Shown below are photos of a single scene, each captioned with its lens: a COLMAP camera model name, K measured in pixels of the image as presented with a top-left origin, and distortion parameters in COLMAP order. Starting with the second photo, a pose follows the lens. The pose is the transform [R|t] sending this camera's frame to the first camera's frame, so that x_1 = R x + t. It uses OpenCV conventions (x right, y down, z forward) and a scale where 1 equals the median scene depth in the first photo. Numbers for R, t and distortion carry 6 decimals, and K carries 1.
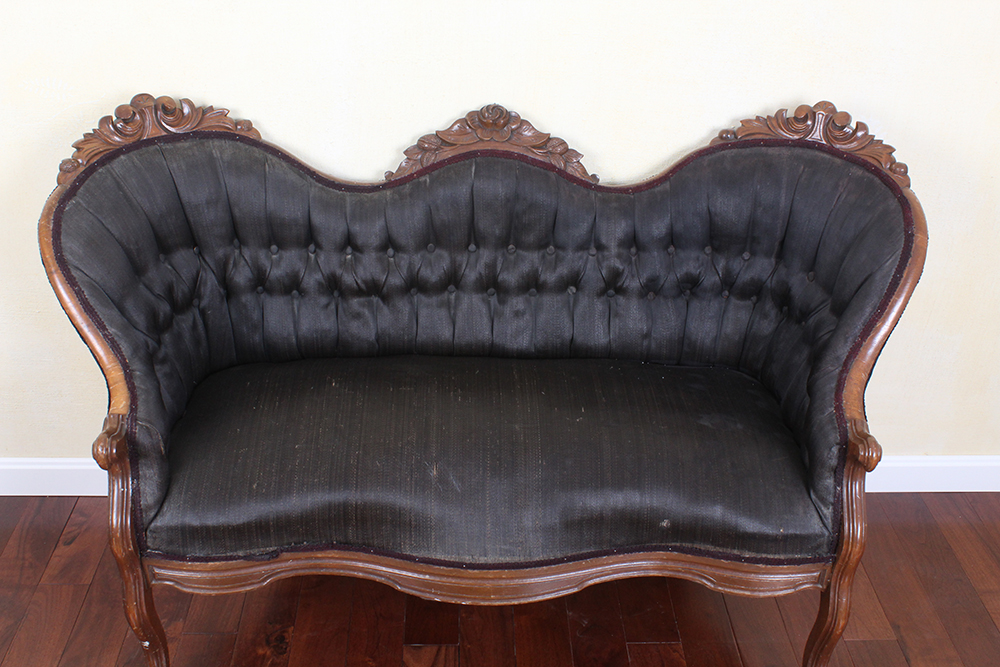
lens RADIAL K [[1144.3, 0, 500.0], [0, 1144.3, 333.5], [0, 0, 1]] dist [-0.098417, 0.056694]
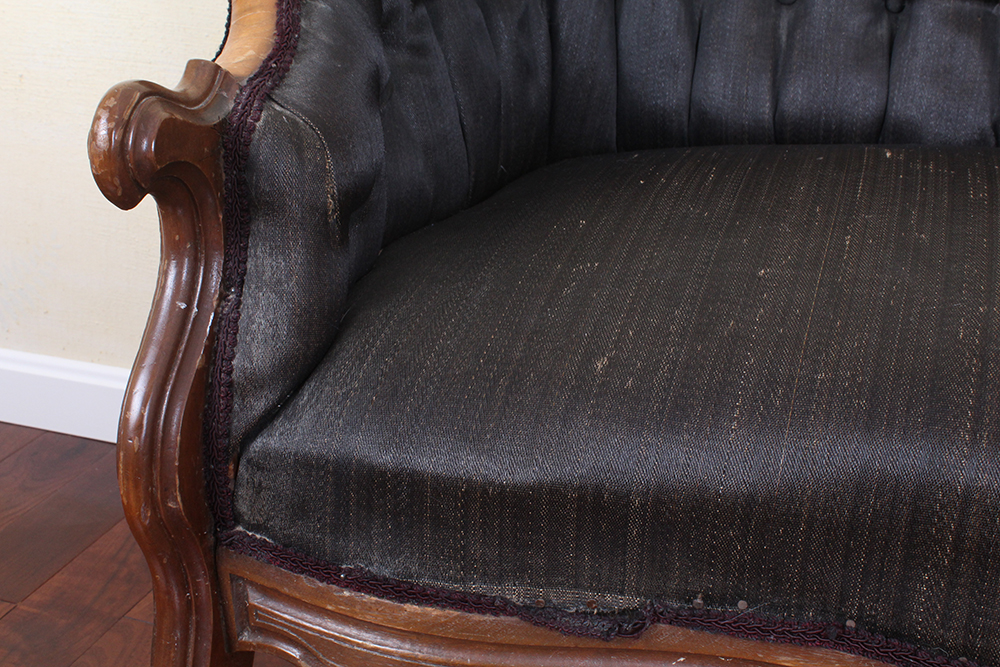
lens RADIAL K [[1217.0, 0, 500.0], [0, 1217.0, 333.5], [0, 0, 1]] dist [-0.066150, 0.003625]
pose [[0.931117, 0.125822, -0.342329, -0.116787], [-0.165820, 0.982033, -0.090078, 0.136042], [0.324845, 0.140638, 0.935252, 0.607069]]
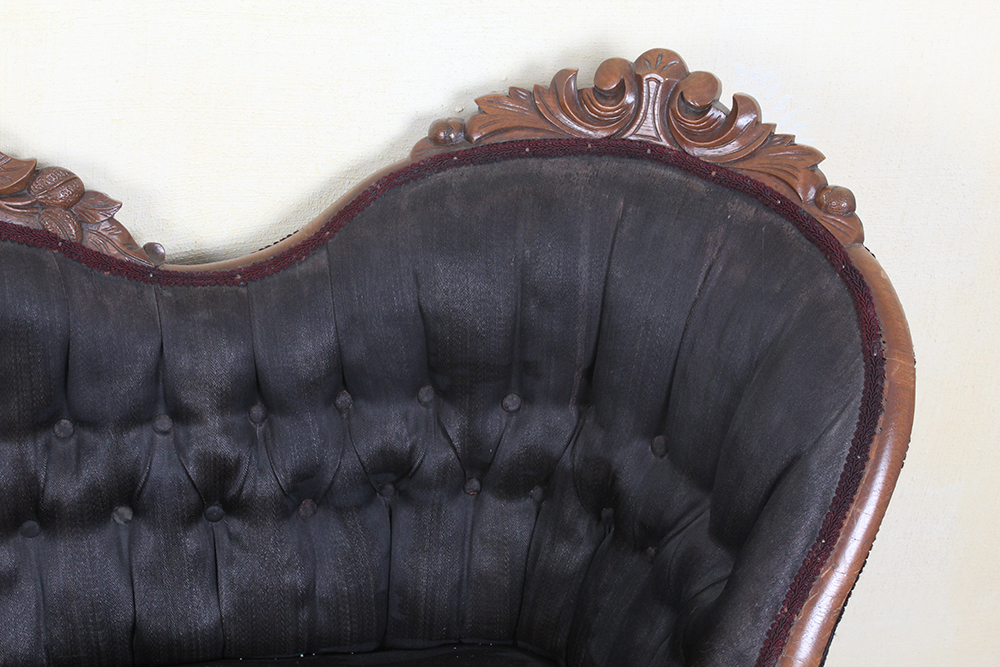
lens RADIAL K [[1977.2, 0, 500.0], [0, 1977.2, 333.5], [0, 0, 1]] dist [0.010234, 0.224866]
pose [[0.973826, -0.088804, 0.209230, 0.052323], [0.083712, 0.995941, 0.033083, -0.121531], [-0.211318, -0.014702, 0.977307, 0.245910]]
